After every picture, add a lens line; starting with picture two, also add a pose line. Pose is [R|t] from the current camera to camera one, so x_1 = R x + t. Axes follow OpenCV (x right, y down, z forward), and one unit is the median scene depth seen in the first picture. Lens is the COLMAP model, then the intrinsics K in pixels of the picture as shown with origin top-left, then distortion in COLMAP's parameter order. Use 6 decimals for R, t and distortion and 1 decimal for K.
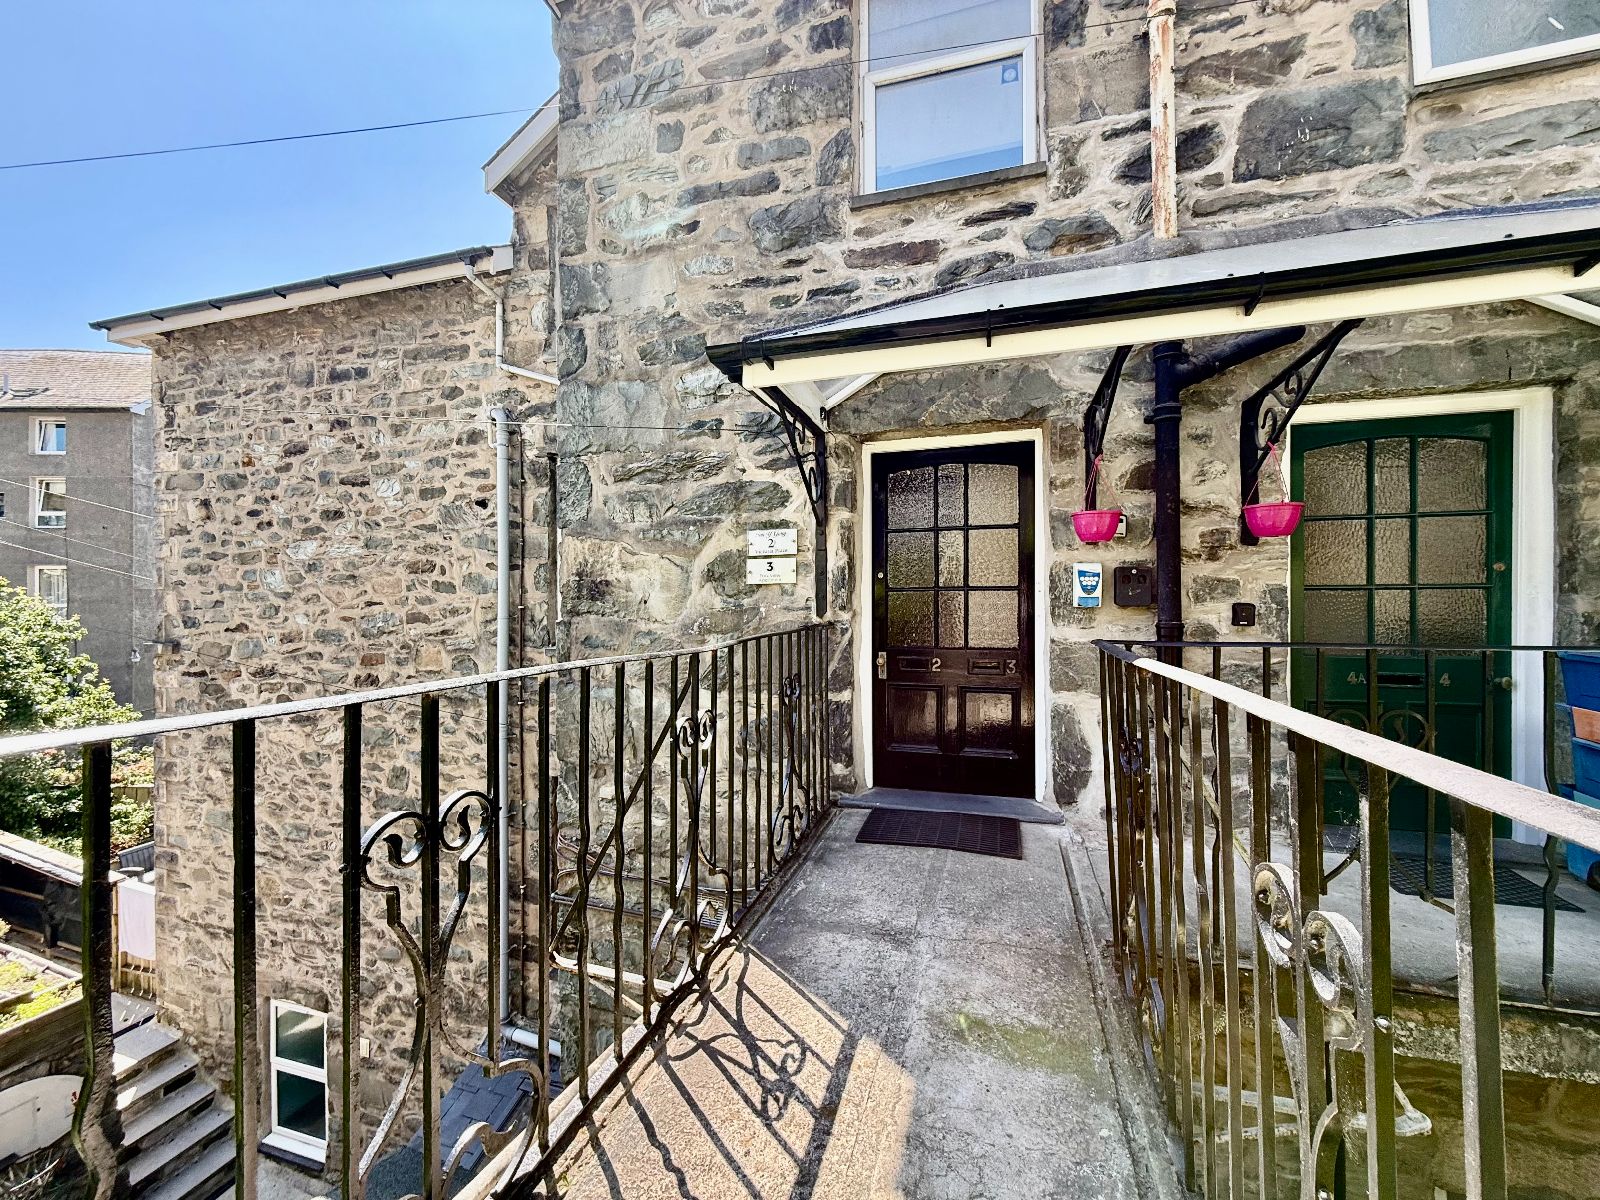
lens RADIAL K [[634.3, 0, 808.3], [0, 634.3, 597.1], [0, 0, 1]] dist [-0.003266, 0.000680]
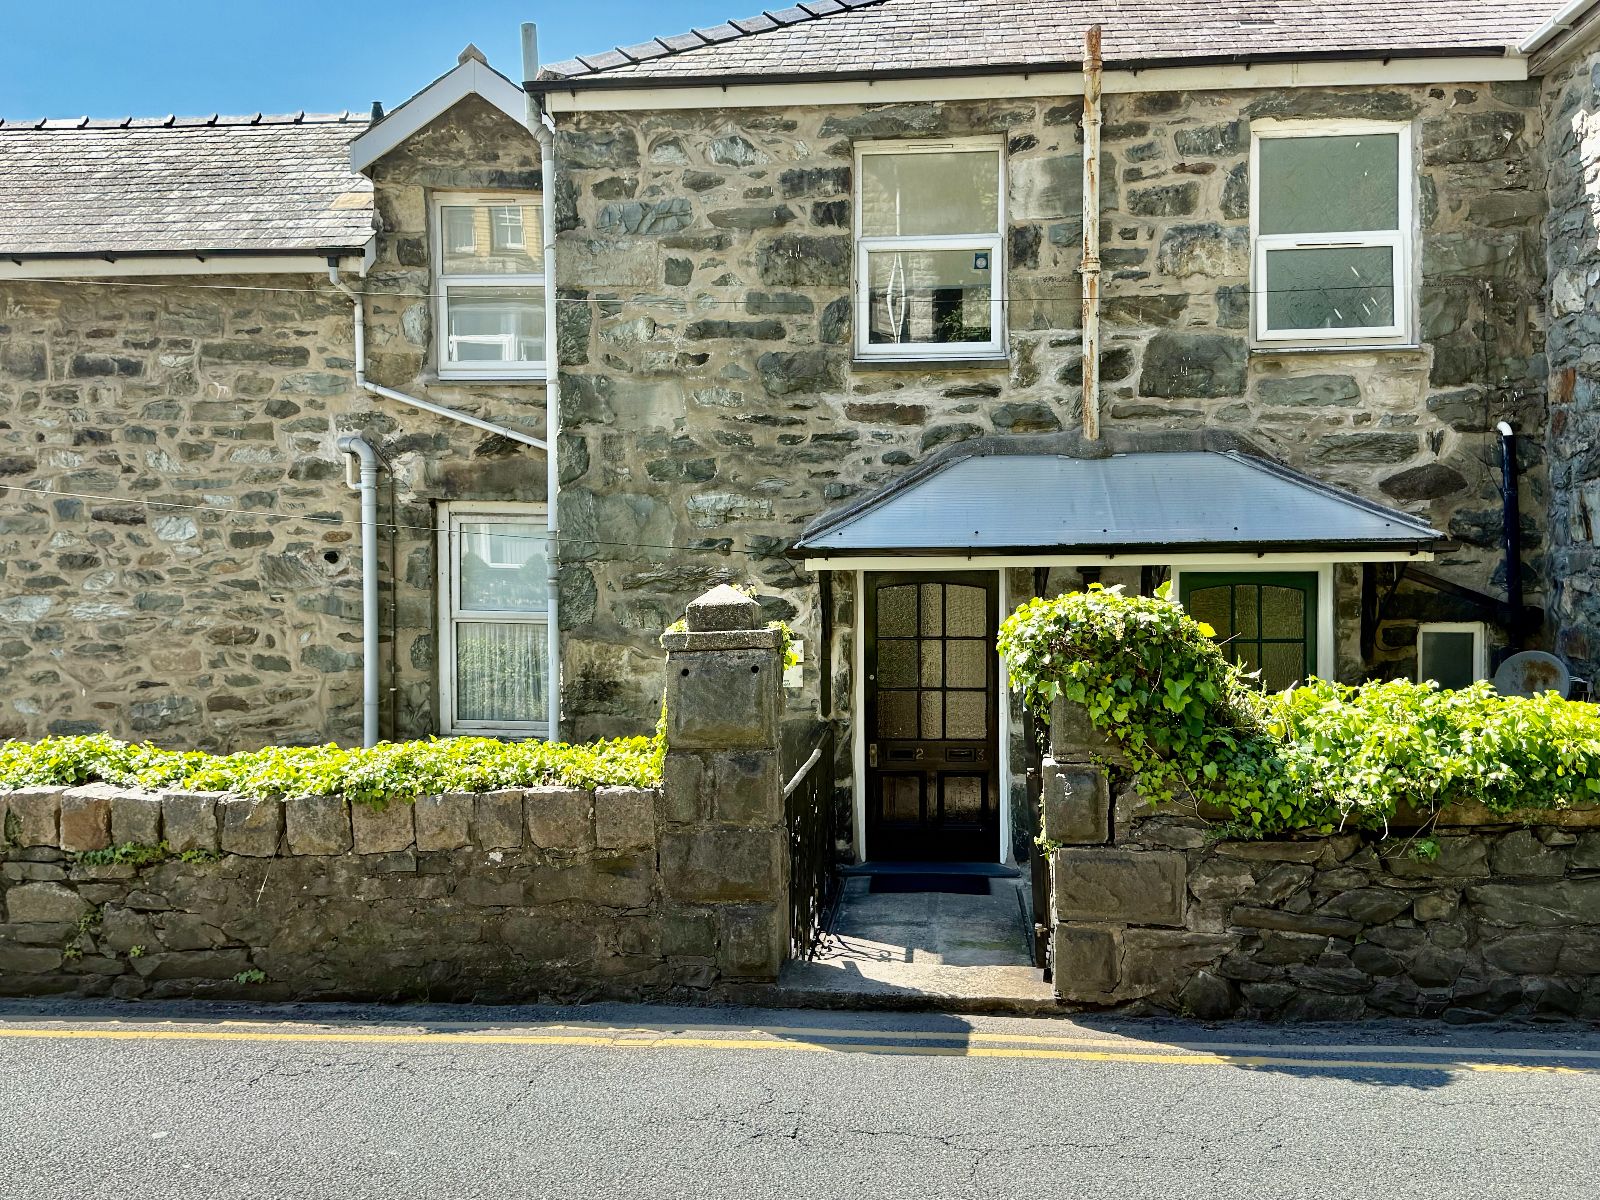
lens RADIAL K [[1569.9, 0, 796.7], [0, 1569.9, 597.2], [0, 0, 1]] dist [0.060379, 0.000000]
pose [[0.982351, -0.005071, 0.186978, -0.323330], [0.001245, 0.999788, 0.020575, -0.139979], [-0.187042, -0.019979, 0.982149, -1.035517]]
